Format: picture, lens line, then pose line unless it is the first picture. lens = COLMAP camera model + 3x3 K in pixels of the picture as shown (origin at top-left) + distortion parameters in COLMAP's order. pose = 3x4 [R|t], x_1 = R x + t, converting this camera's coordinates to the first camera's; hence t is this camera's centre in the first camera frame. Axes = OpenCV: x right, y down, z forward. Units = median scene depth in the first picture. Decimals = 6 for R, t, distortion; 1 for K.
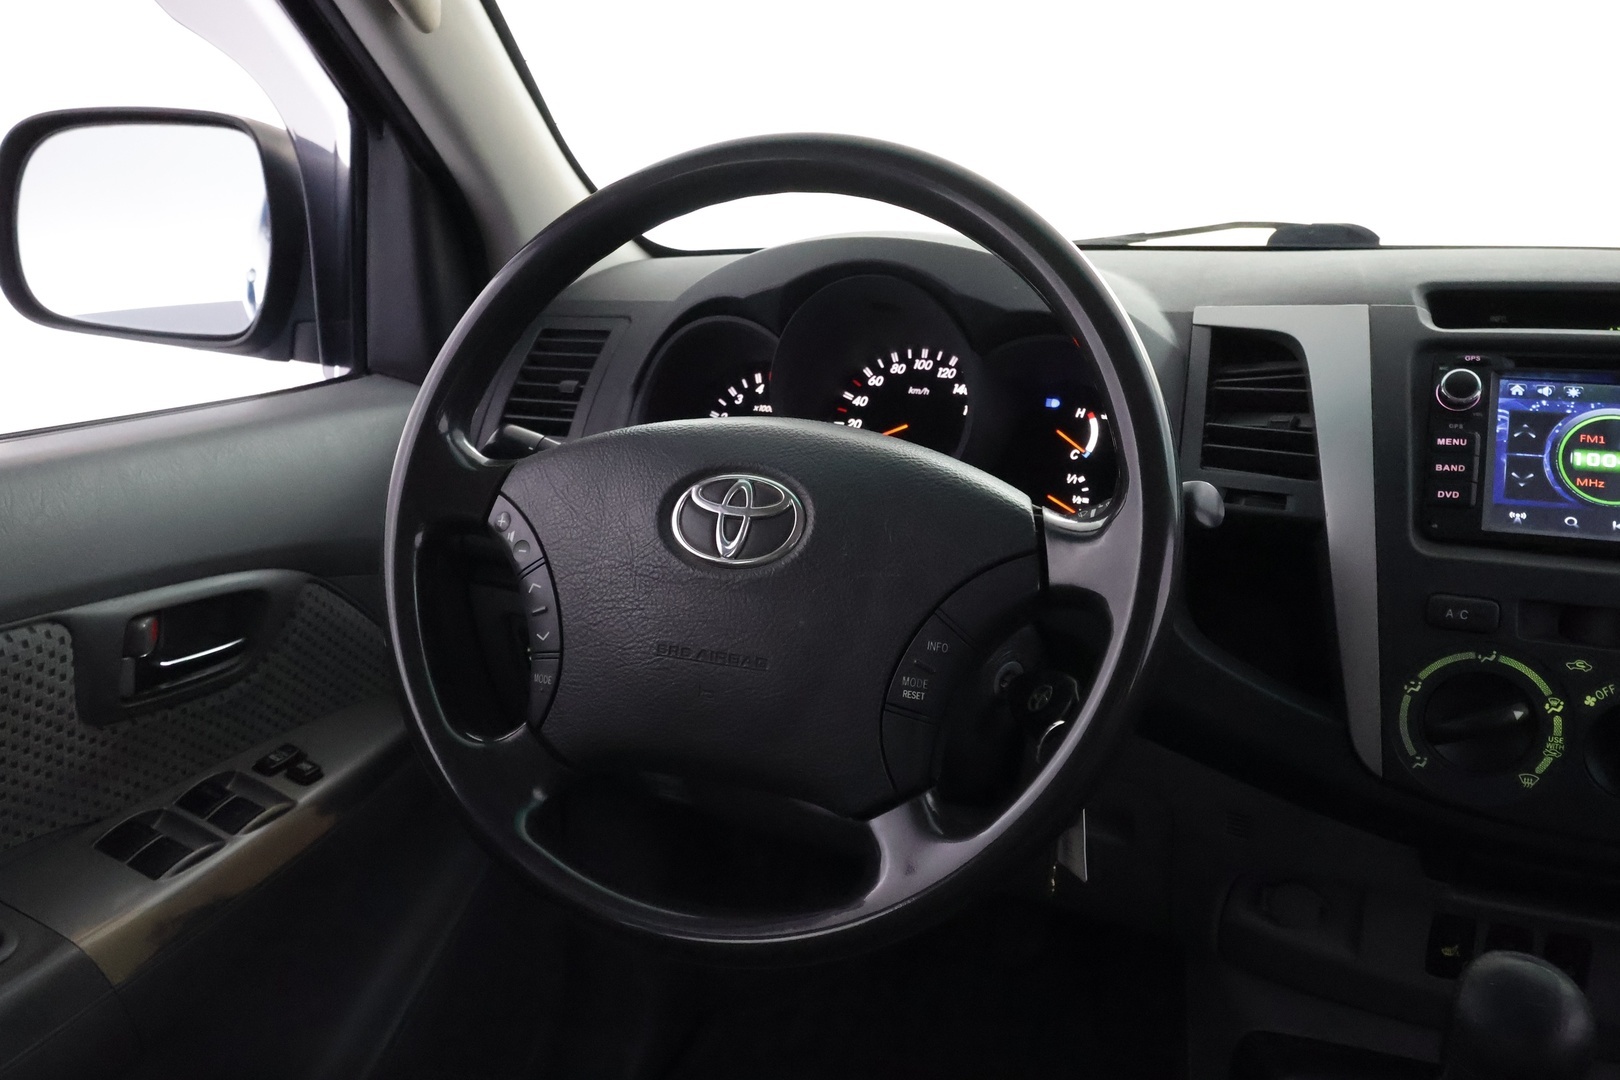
lens RADIAL K [[1266.5, 0, 821.0], [0, 1266.5, 542.9], [0, 0, 1]] dist [0.004173, -0.000693]
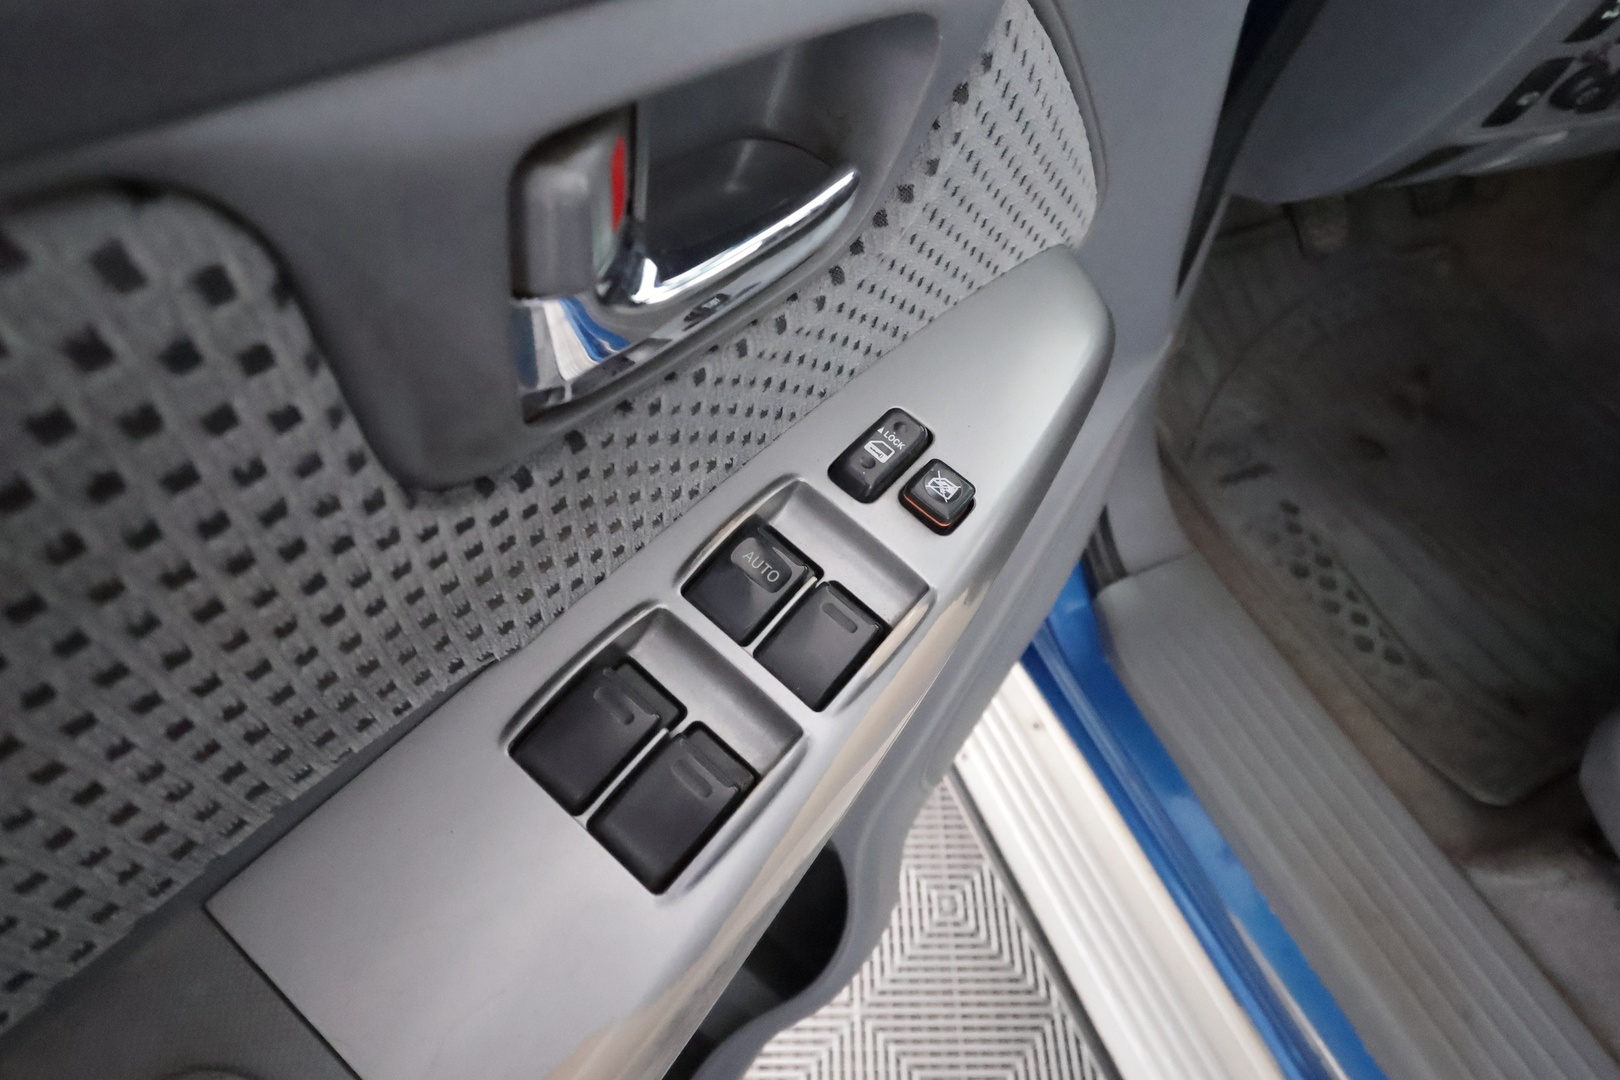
lens RADIAL K [[881.9, 0, 810.0], [0, 881.9, 540.0], [0, 0, 1]] dist [0.000523, -0.000840]
pose [[0.961428, 0.198068, -0.190856, -0.471409], [-0.052567, 0.813398, 0.579327, 0.022856], [0.269988, -0.546948, 0.792436, 0.893211]]
